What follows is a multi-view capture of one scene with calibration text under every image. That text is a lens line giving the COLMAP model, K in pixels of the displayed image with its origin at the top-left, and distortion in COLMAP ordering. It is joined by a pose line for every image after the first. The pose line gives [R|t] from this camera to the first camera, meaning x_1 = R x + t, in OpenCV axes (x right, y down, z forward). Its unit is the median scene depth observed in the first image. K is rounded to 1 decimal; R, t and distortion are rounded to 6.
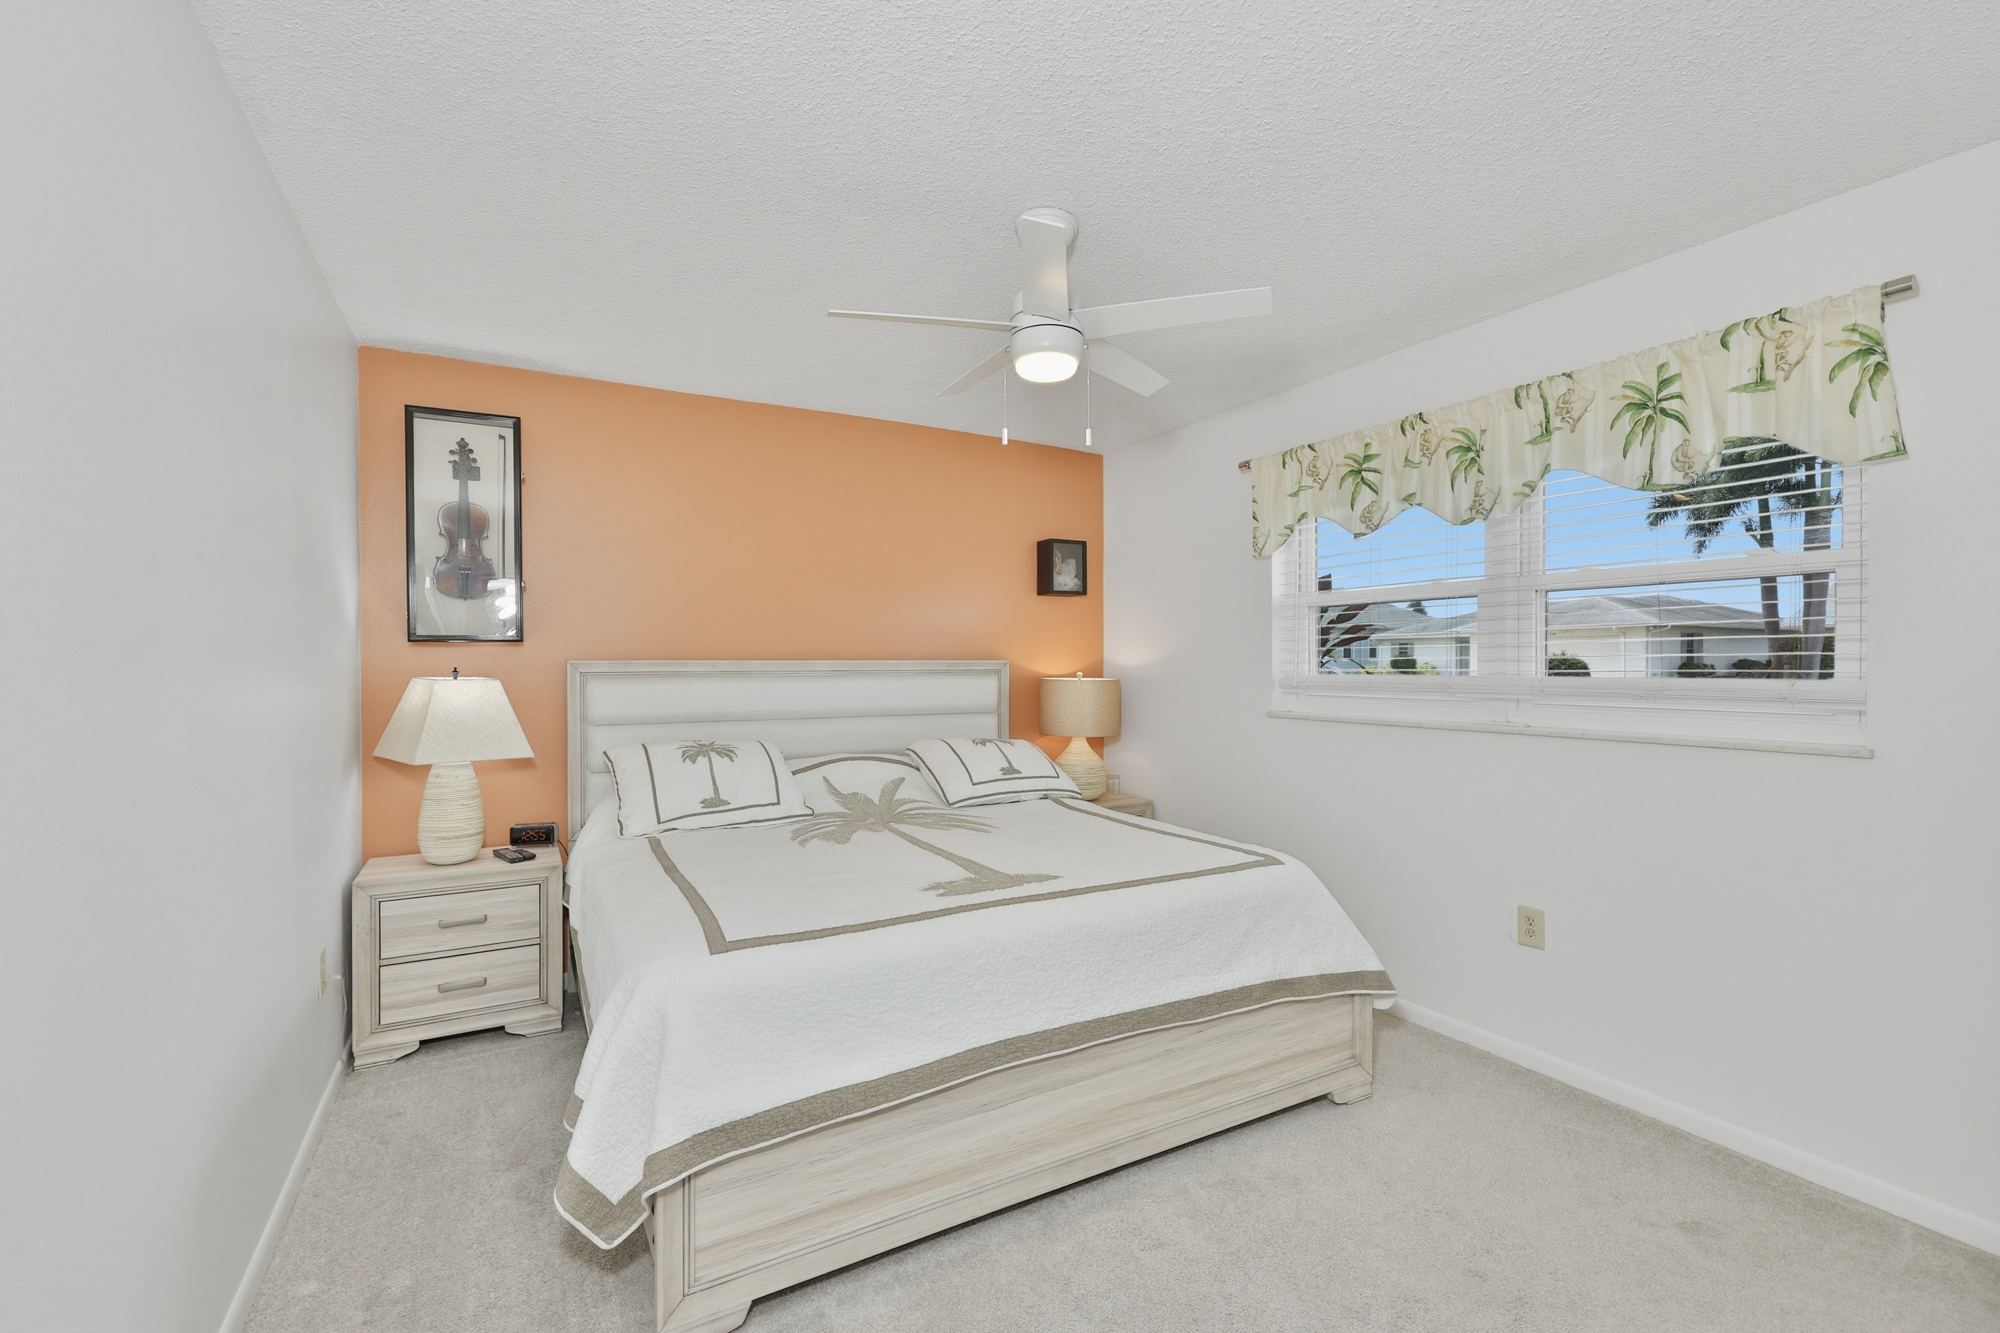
lens RADIAL K [[856.7, 0, 988.5], [0, 856.7, 665.5], [0, 0, 1]] dist [-0.003557, -0.000736]
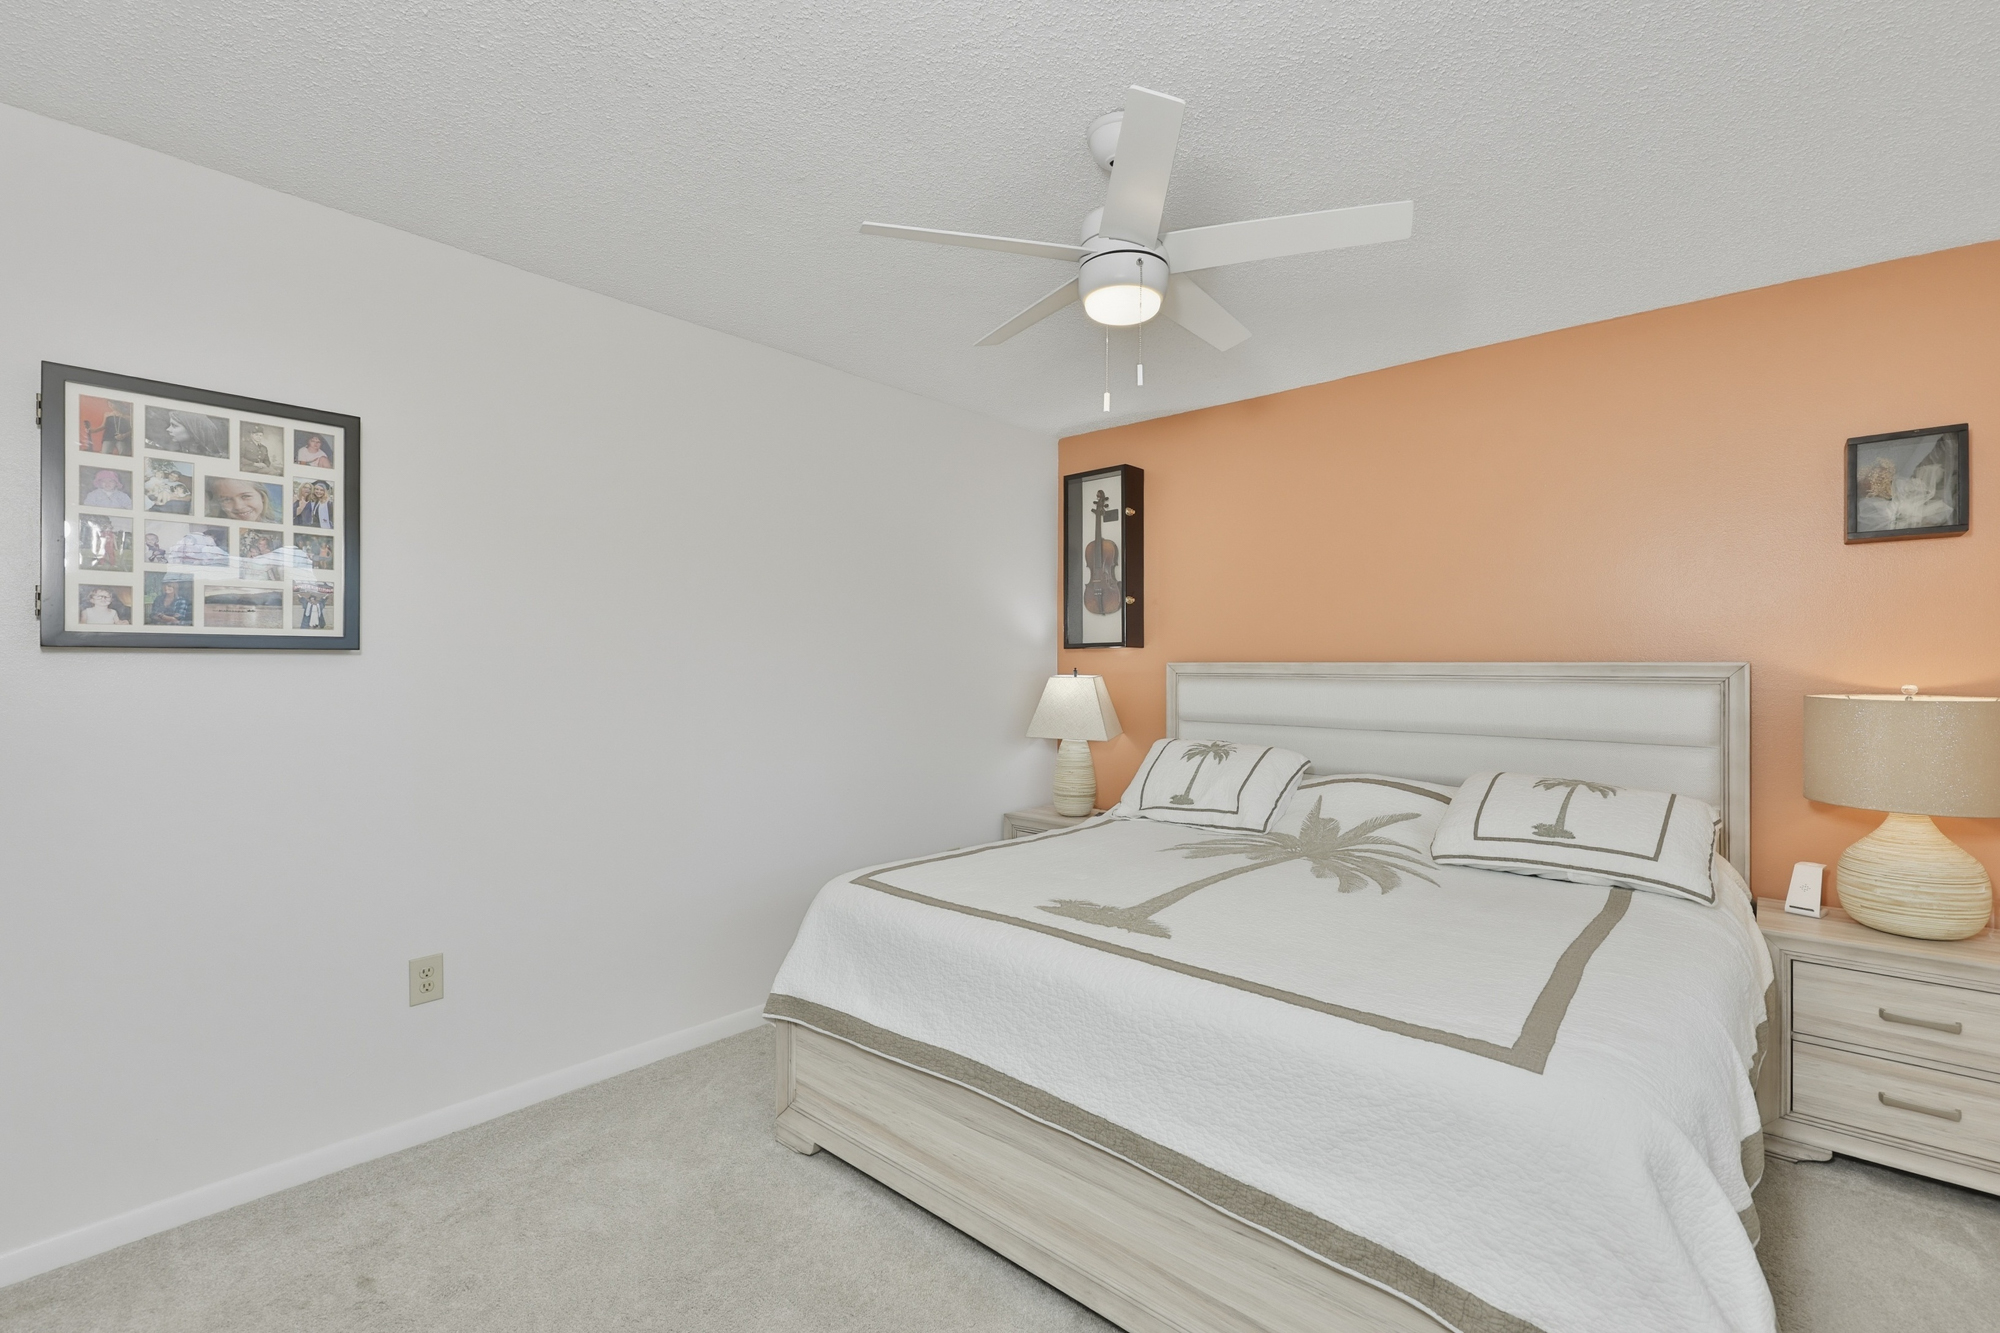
lens RADIAL K [[856.7, 0, 992.6], [0, 856.7, 663.6], [0, 0, 1]] dist [-0.003557, -0.000736]
pose [[0.332096, 0.001125, -0.943245, 0.767904], [-0.007500, 0.999971, -0.001448, -0.000996], [0.943216, 0.007555, 0.332094, 0.585979]]
